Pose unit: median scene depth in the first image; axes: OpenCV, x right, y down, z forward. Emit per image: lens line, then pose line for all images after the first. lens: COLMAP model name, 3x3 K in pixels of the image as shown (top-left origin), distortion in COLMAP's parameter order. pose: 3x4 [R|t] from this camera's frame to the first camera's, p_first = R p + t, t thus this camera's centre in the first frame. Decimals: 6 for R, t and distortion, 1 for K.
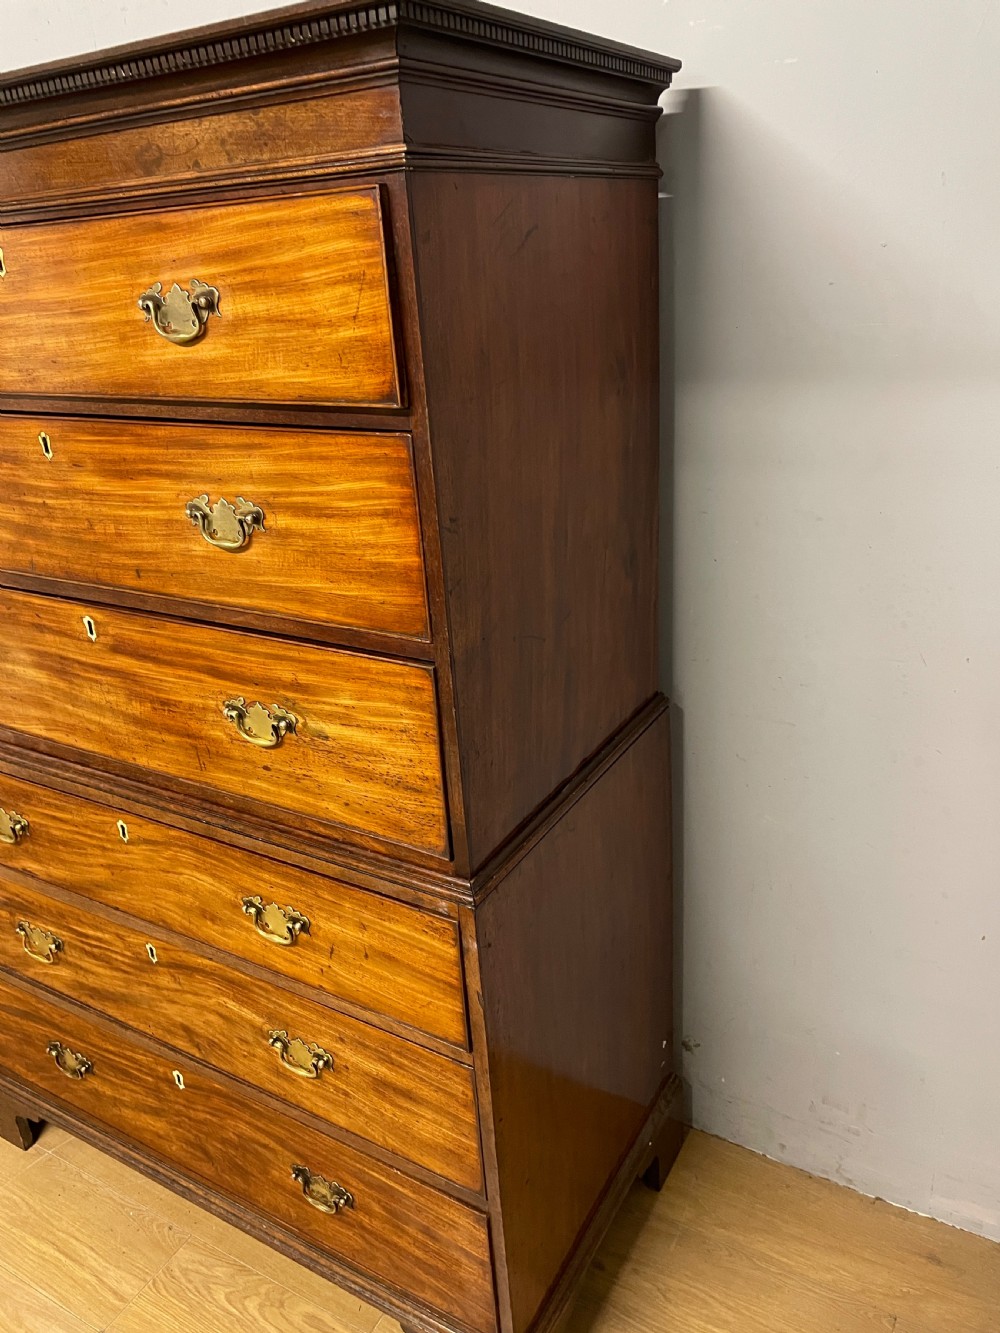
lens RADIAL K [[1006.0, 0, 493.6], [0, 1006.0, 652.9], [0, 0, 1]] dist [0.096704, -0.123467]
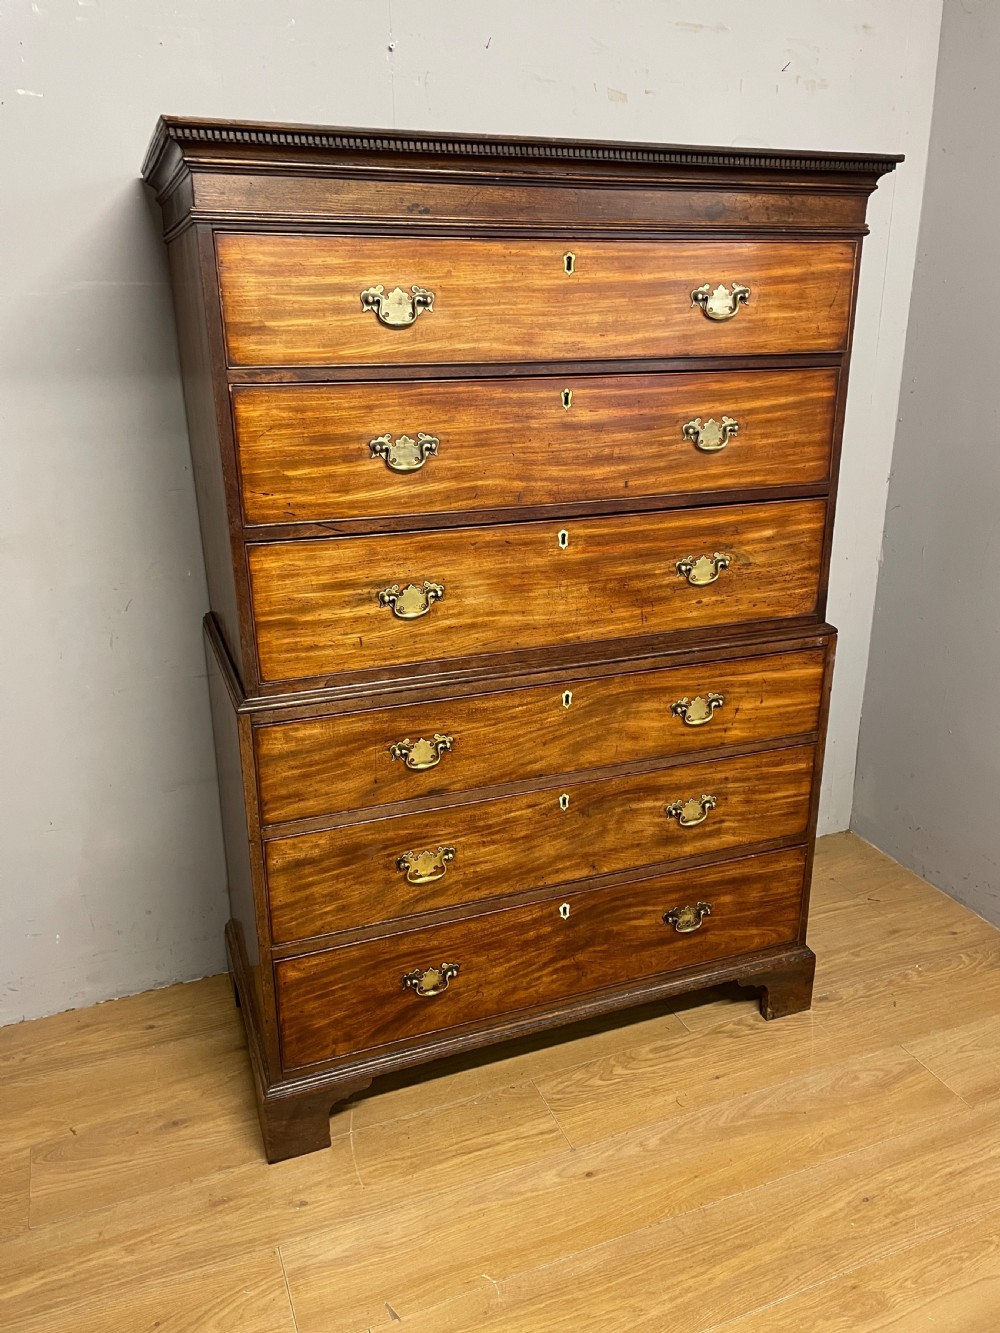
lens RADIAL K [[1006.0, 0, 498.0], [0, 1006.0, 655.8], [0, 0, 1]] dist [0.096704, -0.123467]
pose [[0.616451, -0.195466, 0.762746, -1.563977], [0.263164, 0.964138, 0.034388, 0.058533], [-0.742114, 0.179529, 0.645783, 0.241705]]
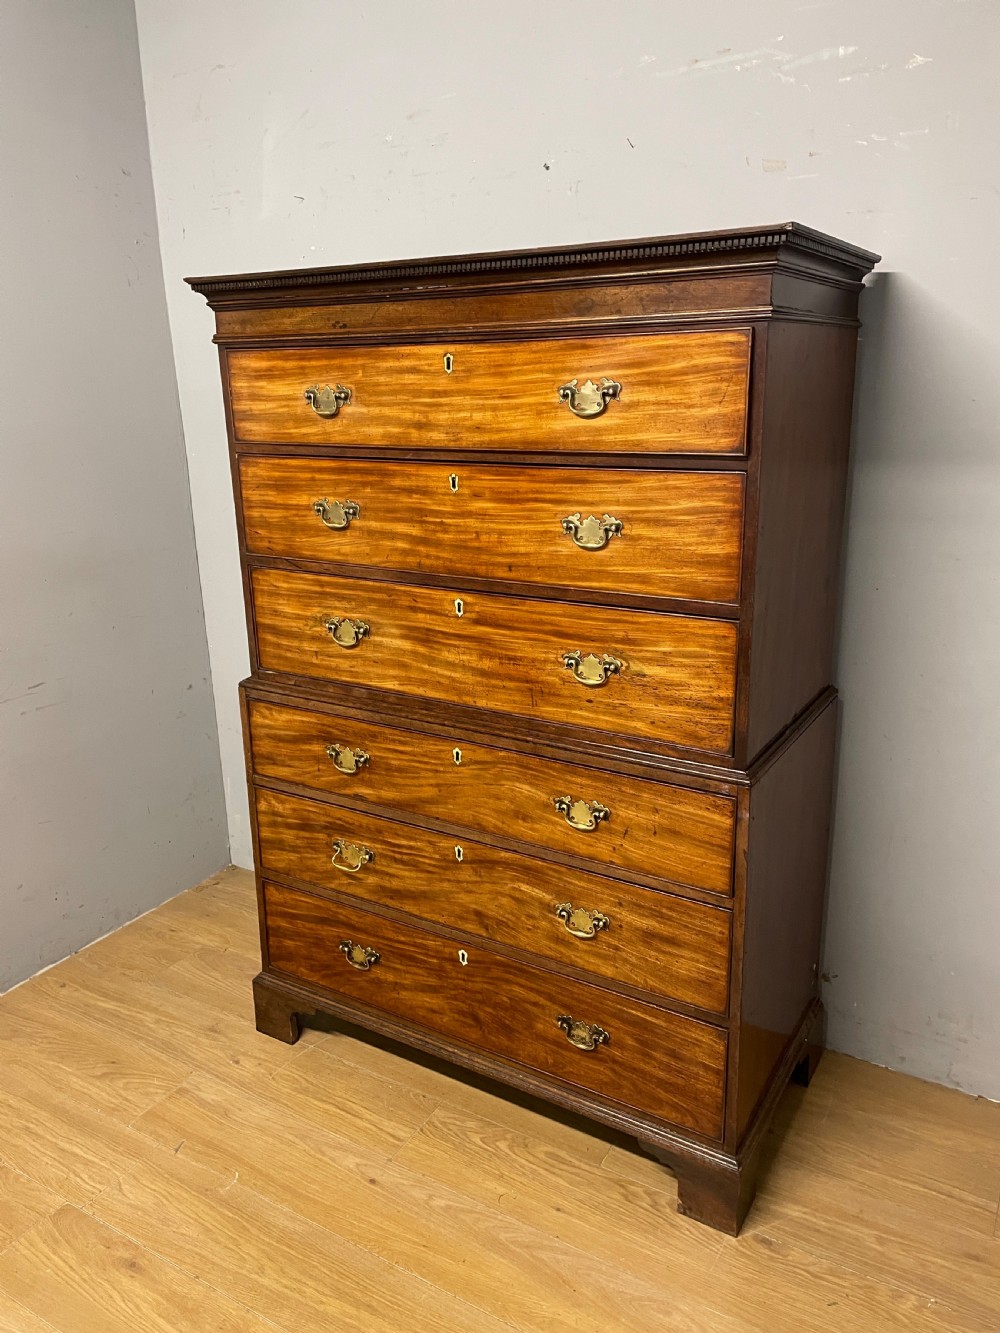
lens RADIAL K [[1006.0, 0, 490.0], [0, 1006.0, 664.1], [0, 0, 1]] dist [0.096704, -0.123467]
pose [[0.998888, 0.047111, -0.002016, -0.359077], [-0.047072, 0.993717, -0.101545, 0.209318], [-0.002780, 0.101527, 0.994829, -0.453146]]
